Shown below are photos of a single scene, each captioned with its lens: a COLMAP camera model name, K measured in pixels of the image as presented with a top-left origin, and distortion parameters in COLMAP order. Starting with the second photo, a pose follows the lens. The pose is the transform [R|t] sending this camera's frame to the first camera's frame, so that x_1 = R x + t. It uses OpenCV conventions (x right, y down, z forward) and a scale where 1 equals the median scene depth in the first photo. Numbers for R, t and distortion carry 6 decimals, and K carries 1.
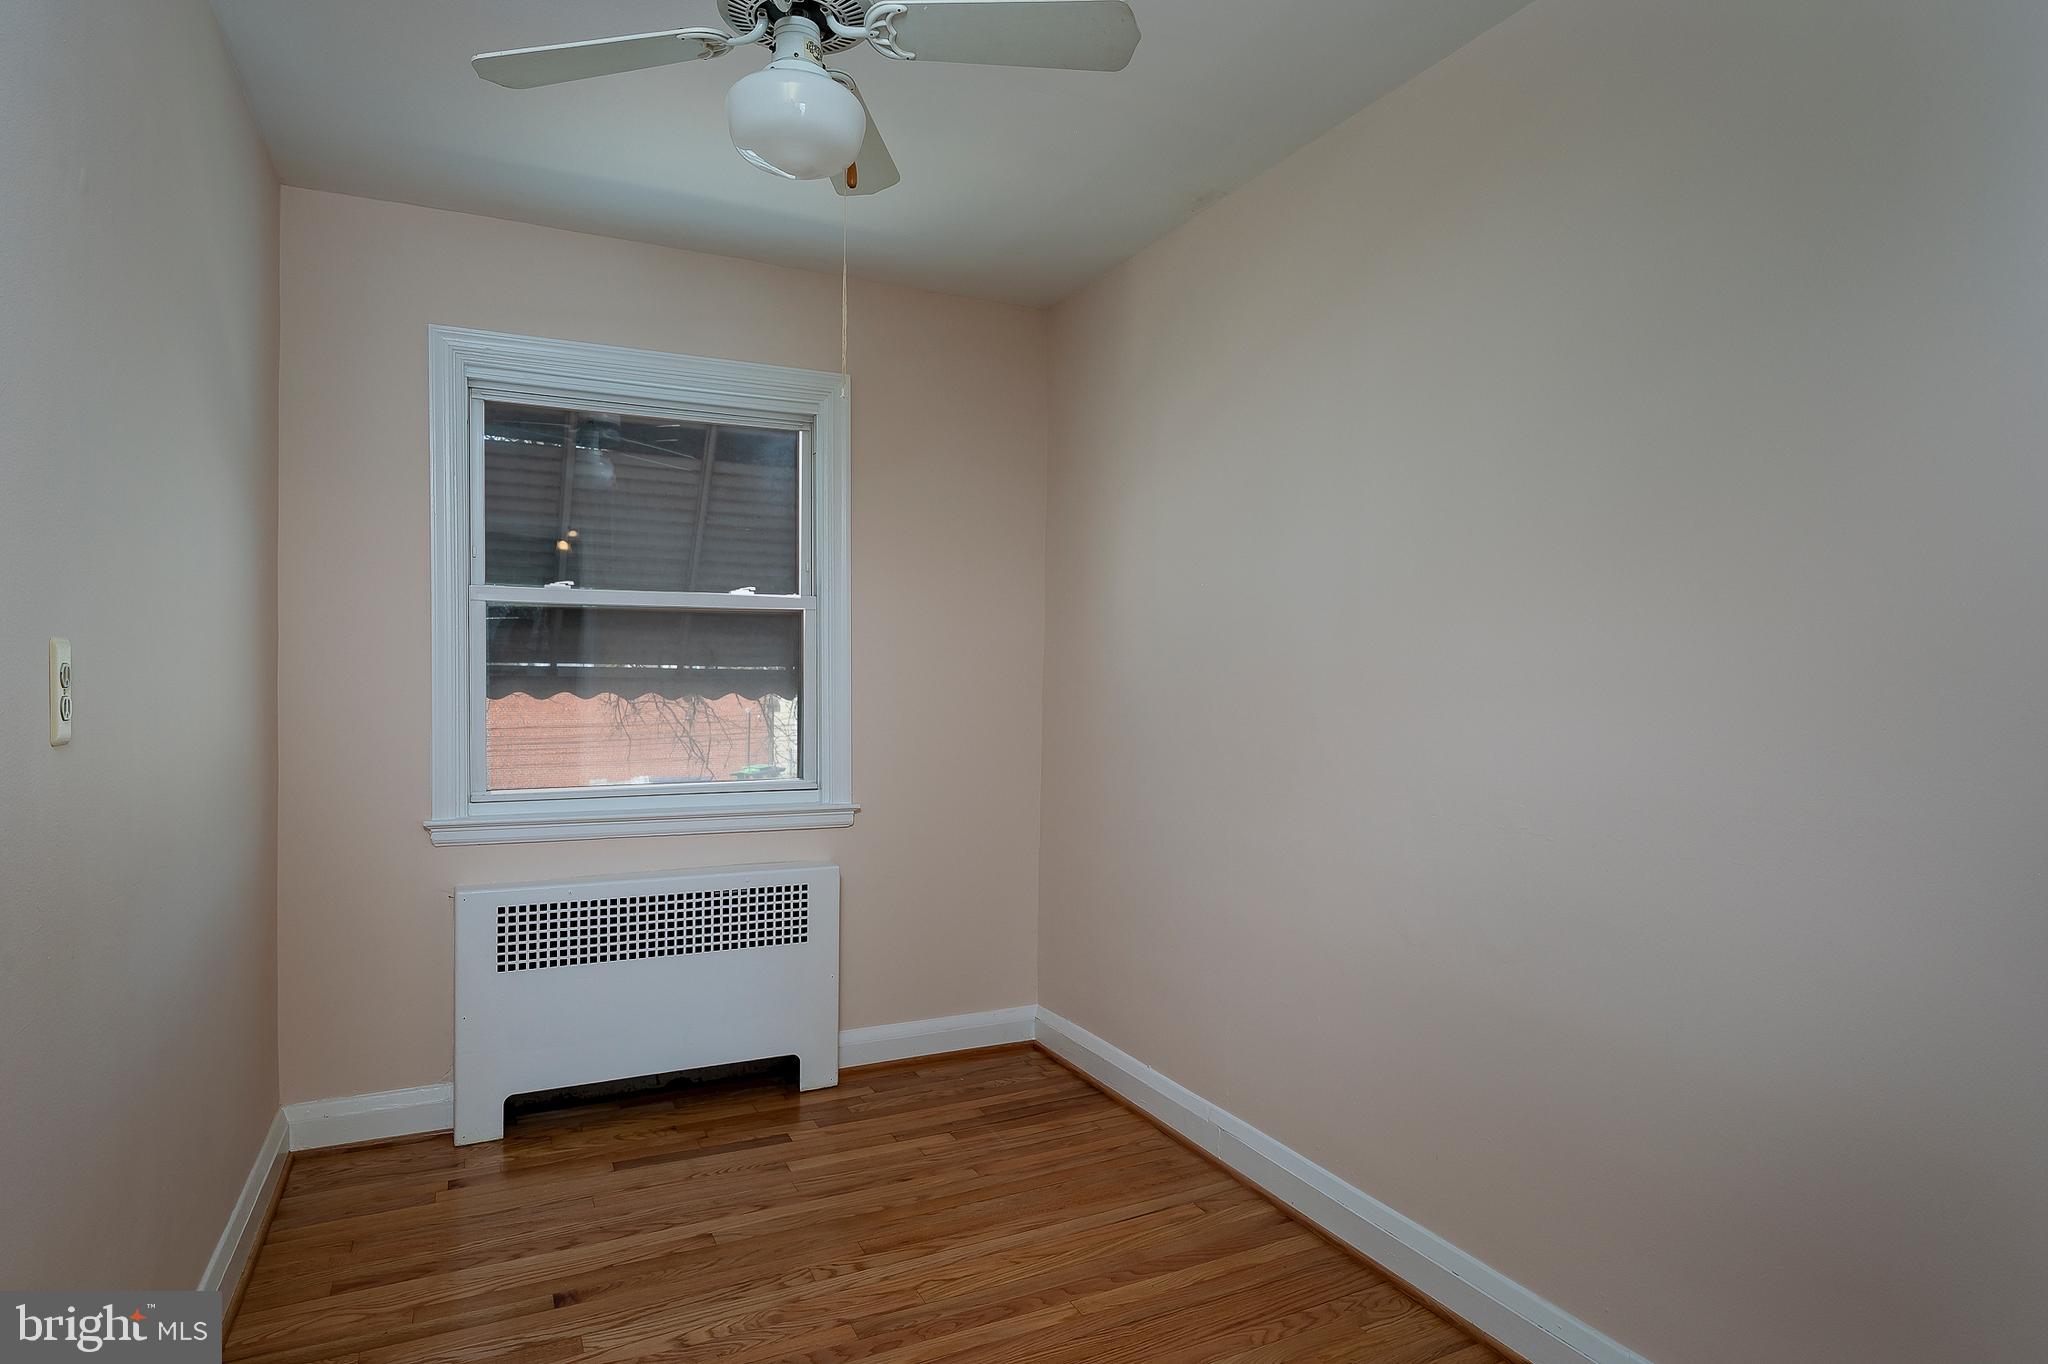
lens RADIAL K [[1223.2, 0, 1024.0], [0, 1223.2, 682.0], [0, 0, 1]] dist [-0.001702, -0.000560]
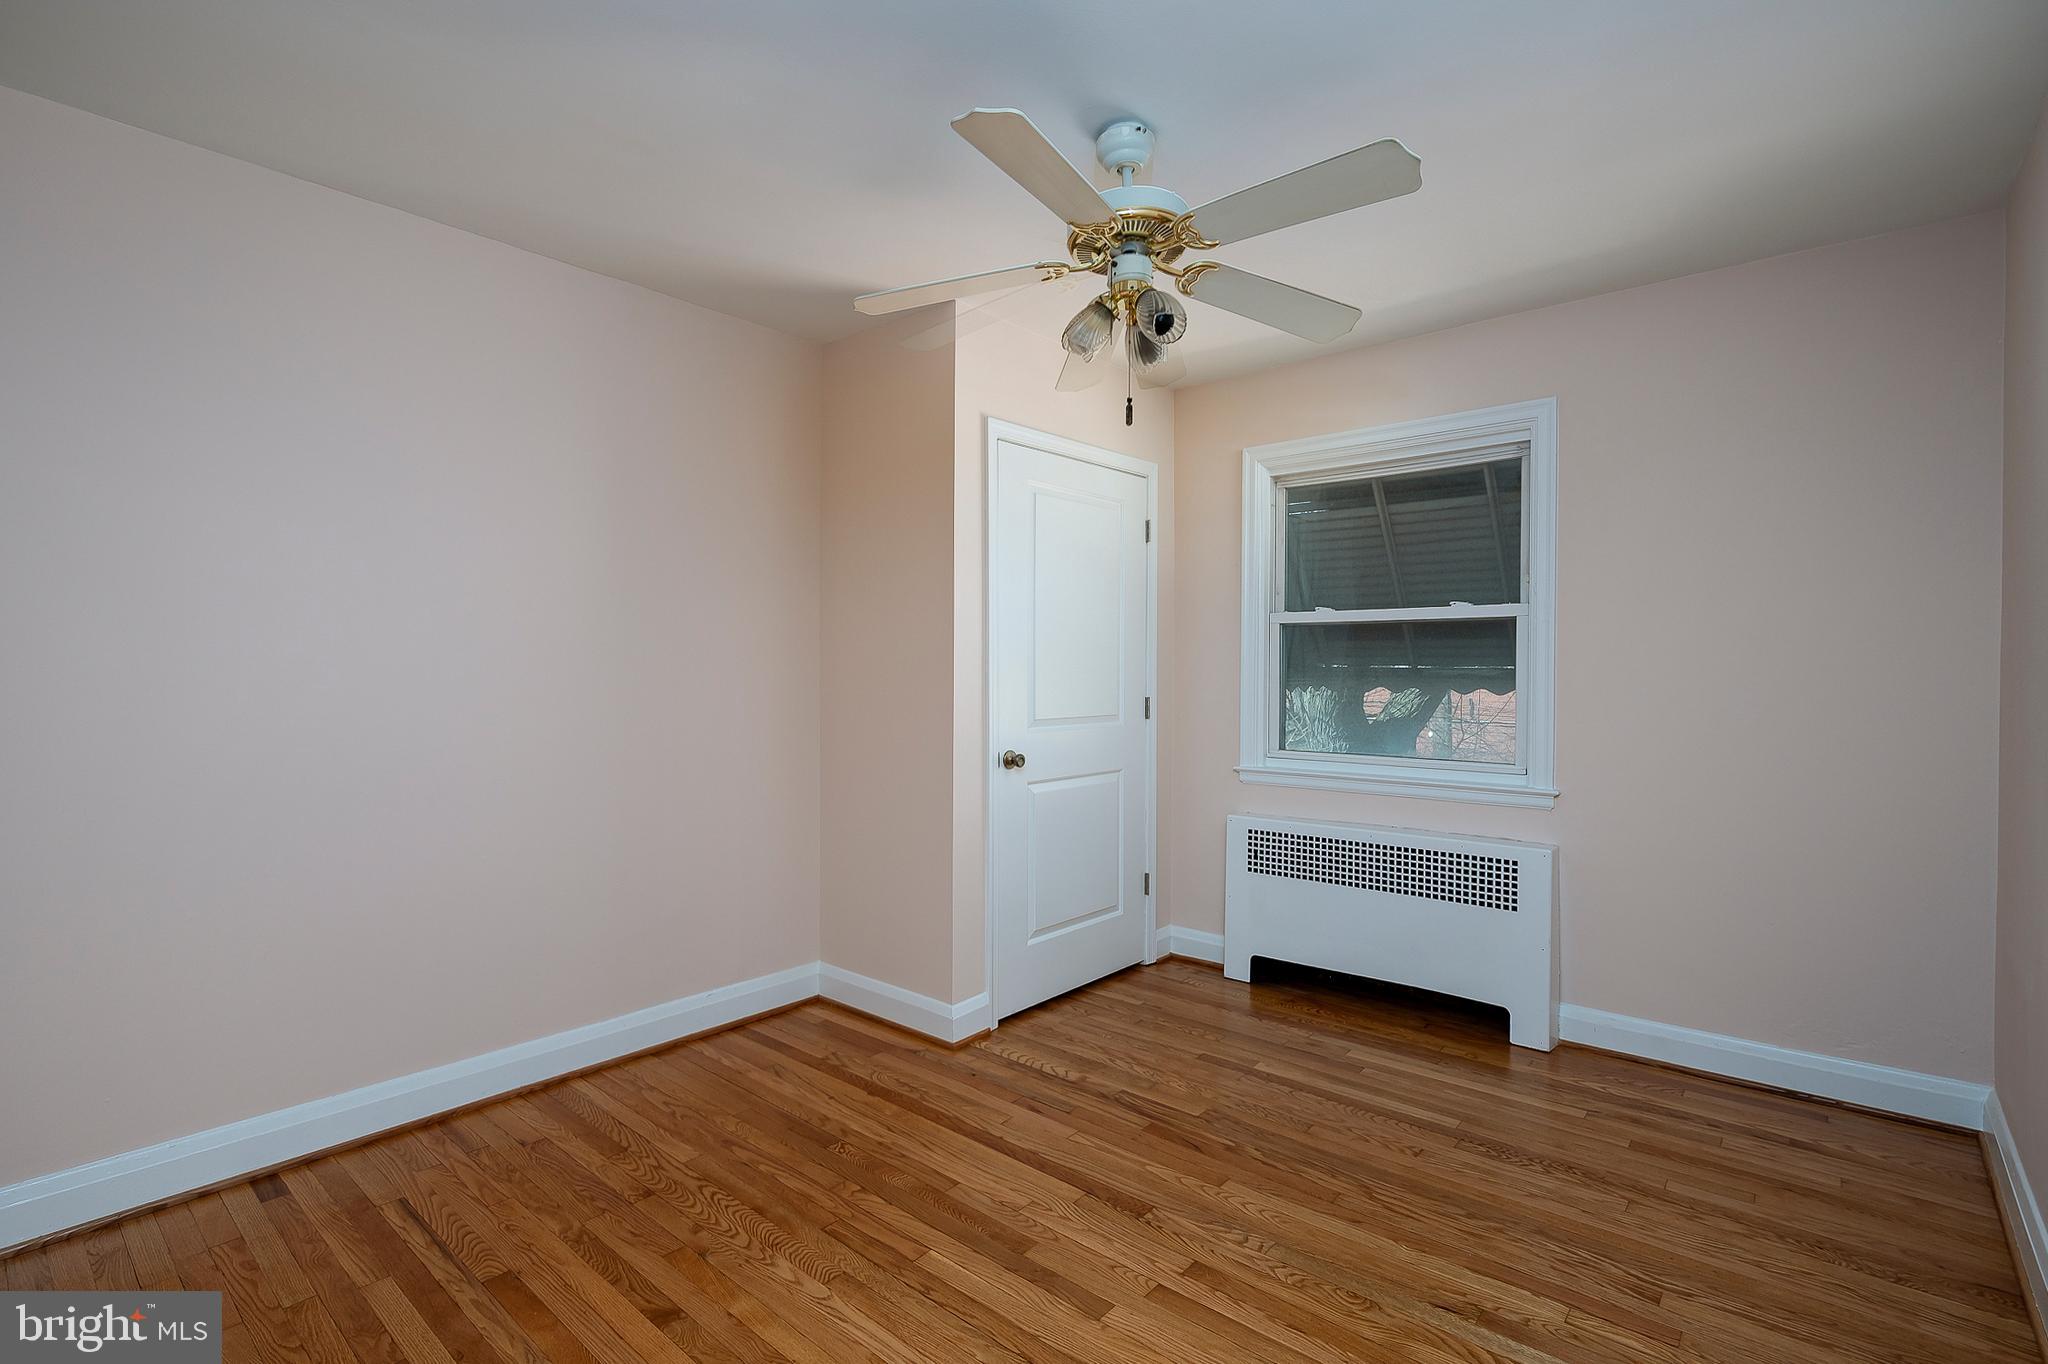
lens RADIAL K [[972.4, 0, 1024.0], [0, 972.4, 682.0], [0, 0, 1]] dist [-0.002810, -0.000177]
pose [[0.343845, -0.000426, -0.939026, 0.504196], [-0.001151, 0.999999, -0.000875, 0.003181], [0.939026, 0.001382, 0.343844, 0.270397]]
